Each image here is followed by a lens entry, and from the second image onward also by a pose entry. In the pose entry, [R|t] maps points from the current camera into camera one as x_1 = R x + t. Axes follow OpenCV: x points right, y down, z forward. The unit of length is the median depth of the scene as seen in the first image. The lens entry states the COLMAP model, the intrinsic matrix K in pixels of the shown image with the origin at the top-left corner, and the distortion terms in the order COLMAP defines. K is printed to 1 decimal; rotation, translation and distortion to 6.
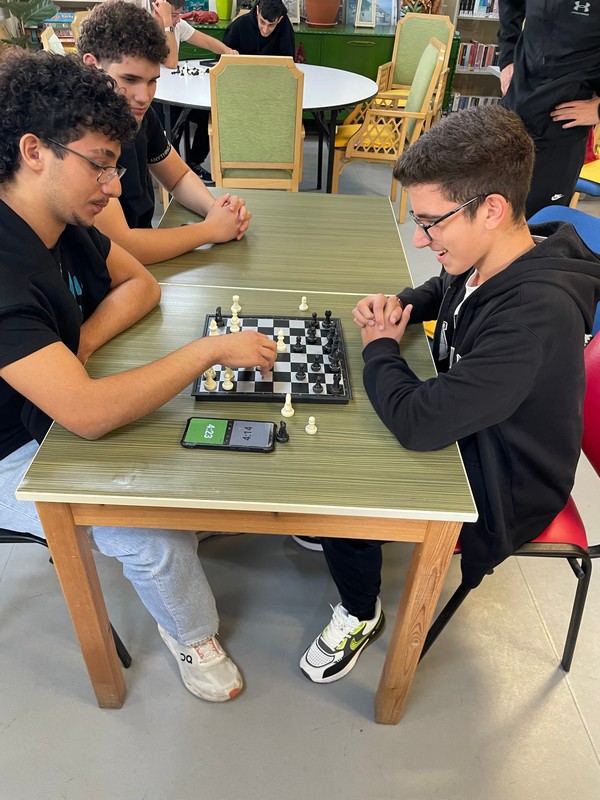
lens RADIAL K [[630.6, 0, 300.0], [0, 630.6, 400.0], [0, 0, 1]] dist [-0.036085, -0.006399]
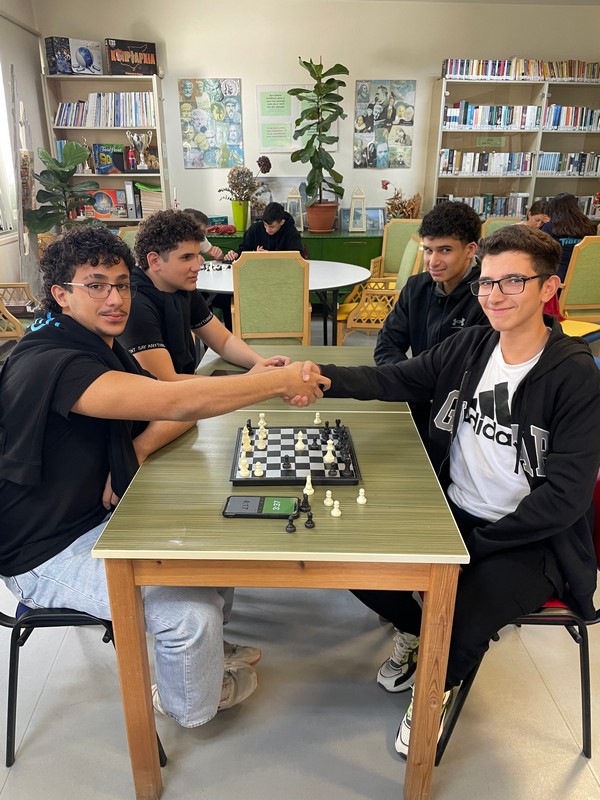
lens RADIAL K [[630.6, 0, 300.0], [0, 630.6, 400.0], [0, 0, 1]] dist [-0.036085, -0.006399]
pose [[0.999017, -0.042189, -0.013642, -0.010342], [0.036285, 0.954711, -0.295315, 0.179448], [0.025483, 0.294529, 0.955303, -0.185196]]
